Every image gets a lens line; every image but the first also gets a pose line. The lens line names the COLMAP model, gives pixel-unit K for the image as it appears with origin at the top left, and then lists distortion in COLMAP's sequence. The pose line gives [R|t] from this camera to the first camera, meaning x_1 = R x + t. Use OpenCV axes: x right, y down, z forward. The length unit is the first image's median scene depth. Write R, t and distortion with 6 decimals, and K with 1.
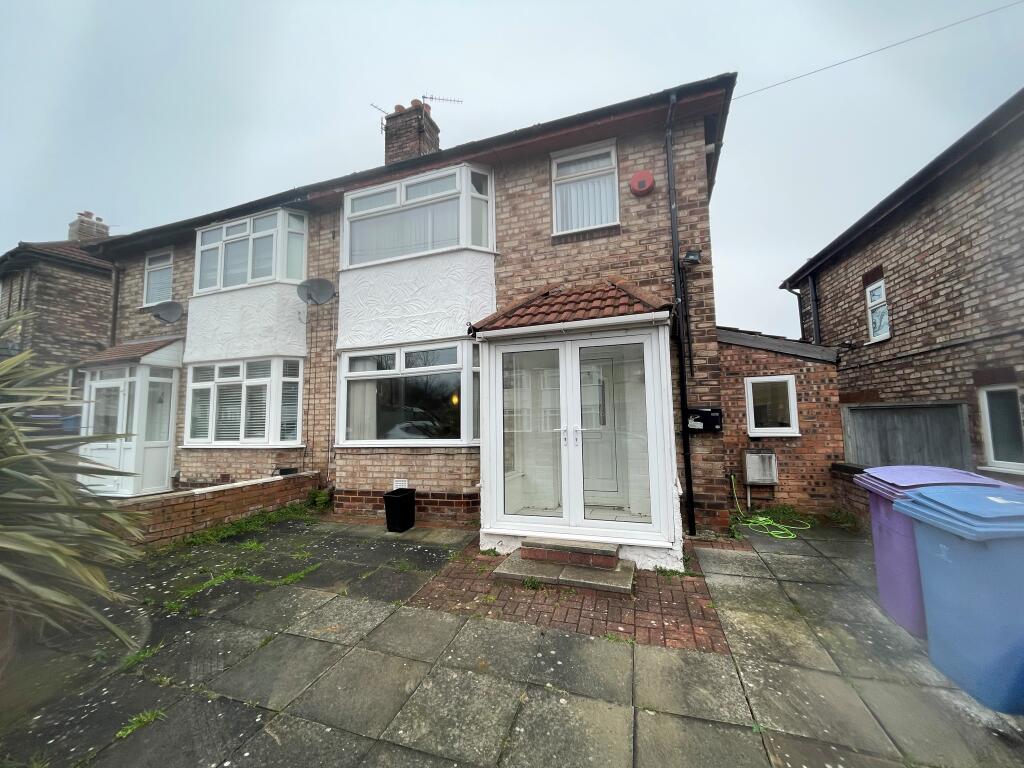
lens RADIAL K [[415.9, 0, 513.0], [0, 415.9, 387.0], [0, 0, 1]] dist [-0.003116, 0.000352]
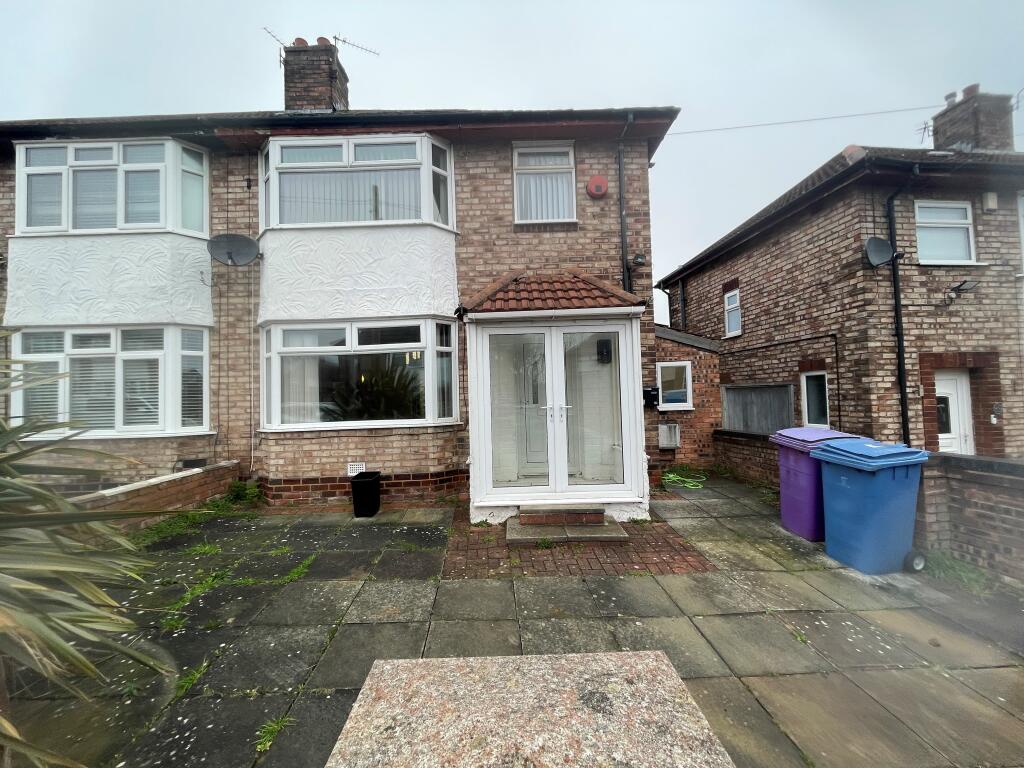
lens RADIAL K [[415.9, 0, 513.0], [0, 415.9, 387.0], [0, 0, 1]] dist [-0.003116, 0.000352]
pose [[0.938765, -0.000253, 0.344558, -0.273817], [-0.016910, 0.998761, 0.046807, -0.000715], [-0.344143, -0.049768, 0.937597, -0.000175]]
